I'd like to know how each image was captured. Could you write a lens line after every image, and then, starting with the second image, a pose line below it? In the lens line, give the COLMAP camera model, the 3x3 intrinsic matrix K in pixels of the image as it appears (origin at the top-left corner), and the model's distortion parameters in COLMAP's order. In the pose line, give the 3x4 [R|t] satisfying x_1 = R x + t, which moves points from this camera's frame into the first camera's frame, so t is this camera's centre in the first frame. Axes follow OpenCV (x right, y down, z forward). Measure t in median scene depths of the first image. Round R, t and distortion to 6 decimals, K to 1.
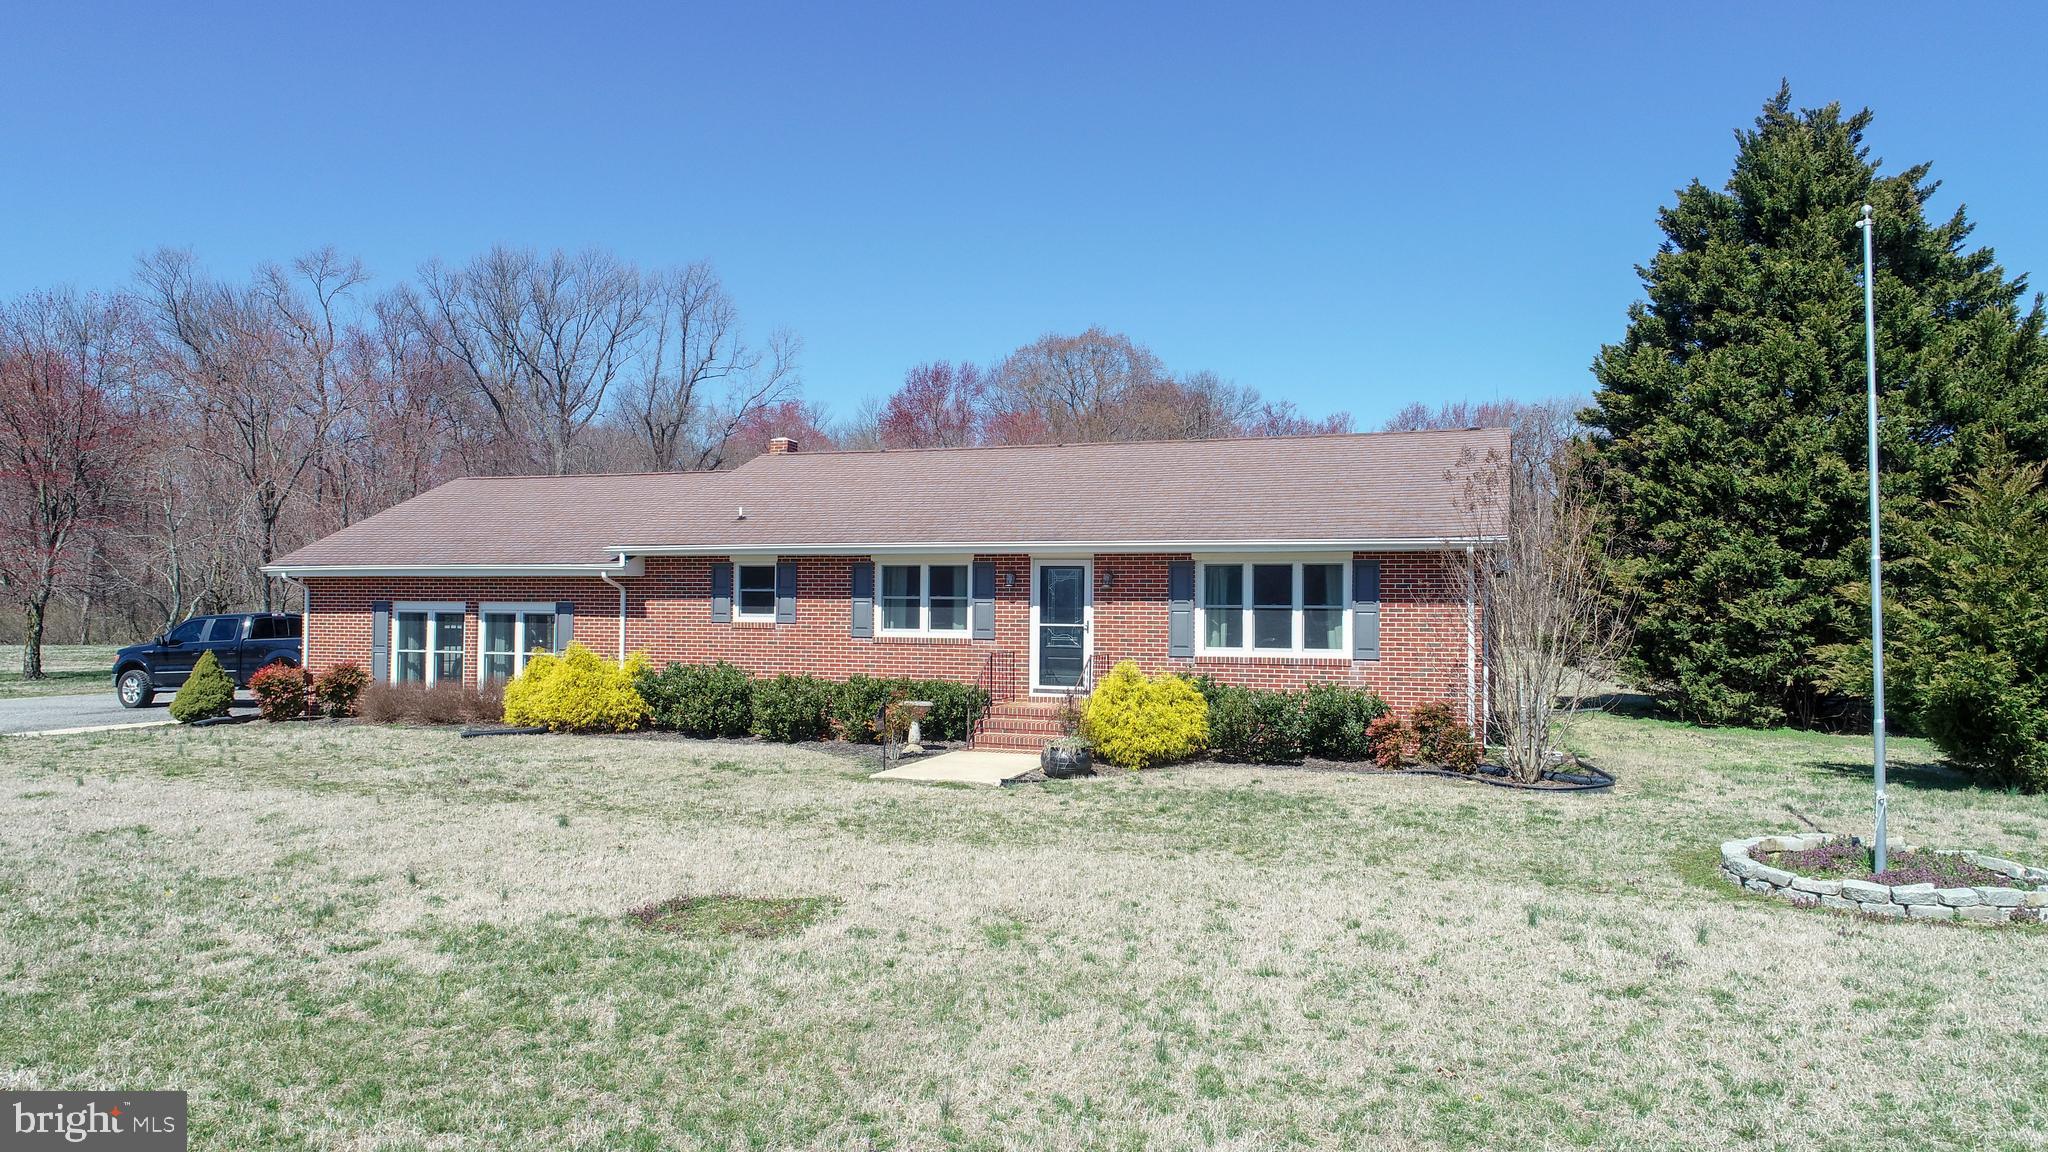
lens RADIAL K [[1423.8, 0, 1024.0], [0, 1423.8, 576.0], [0, 0, 1]] dist [-0.006745, -0.004711]
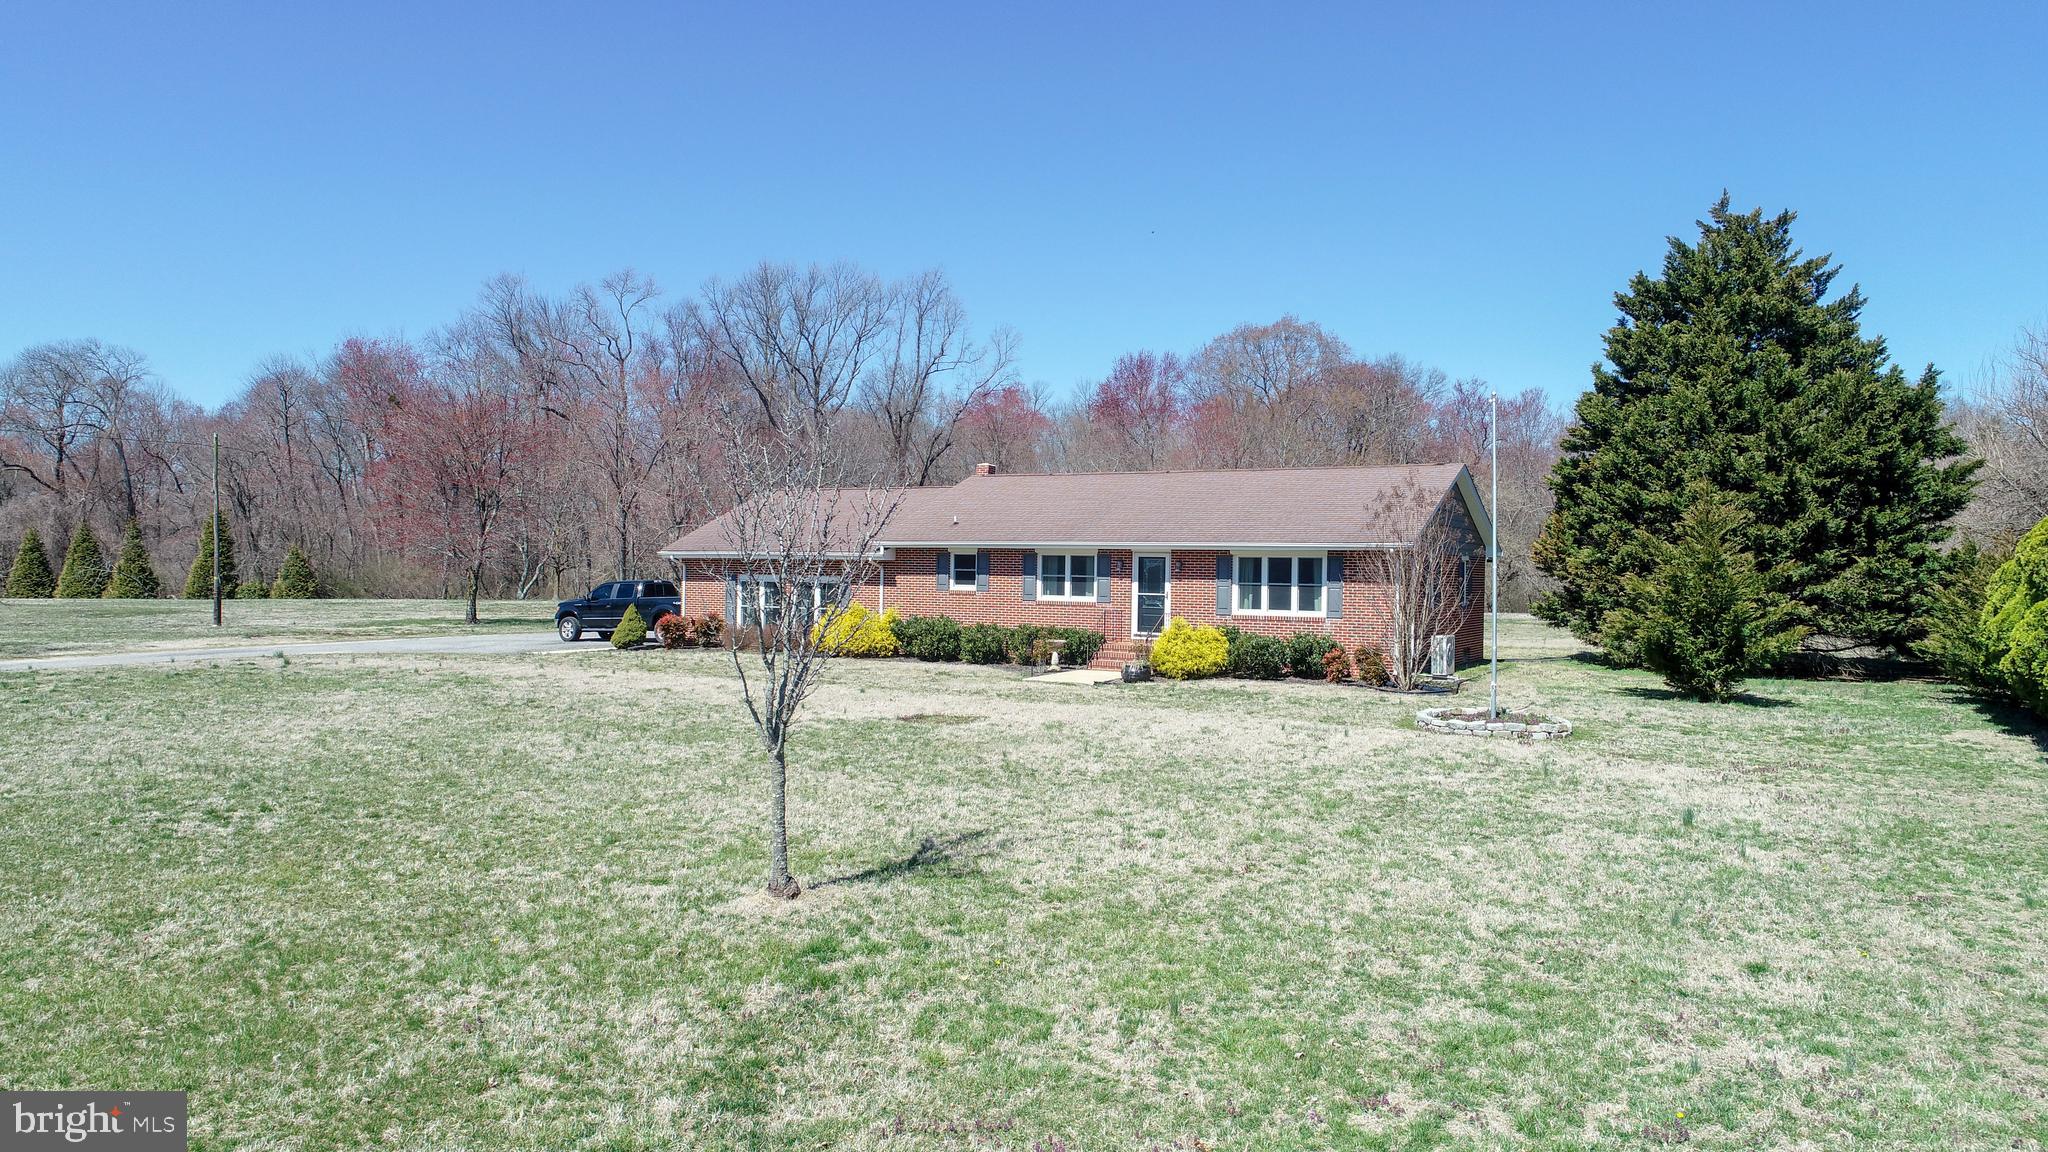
lens RADIAL K [[1367.2, 0, 1024.0], [0, 1367.2, 576.0], [0, 0, 1]] dist [-0.000441, 0.000478]
pose [[0.987615, 0.007336, -0.156725, 0.115565], [-0.003235, 0.999646, 0.026404, -0.023737], [0.156863, -0.025570, 0.987289, -0.490291]]
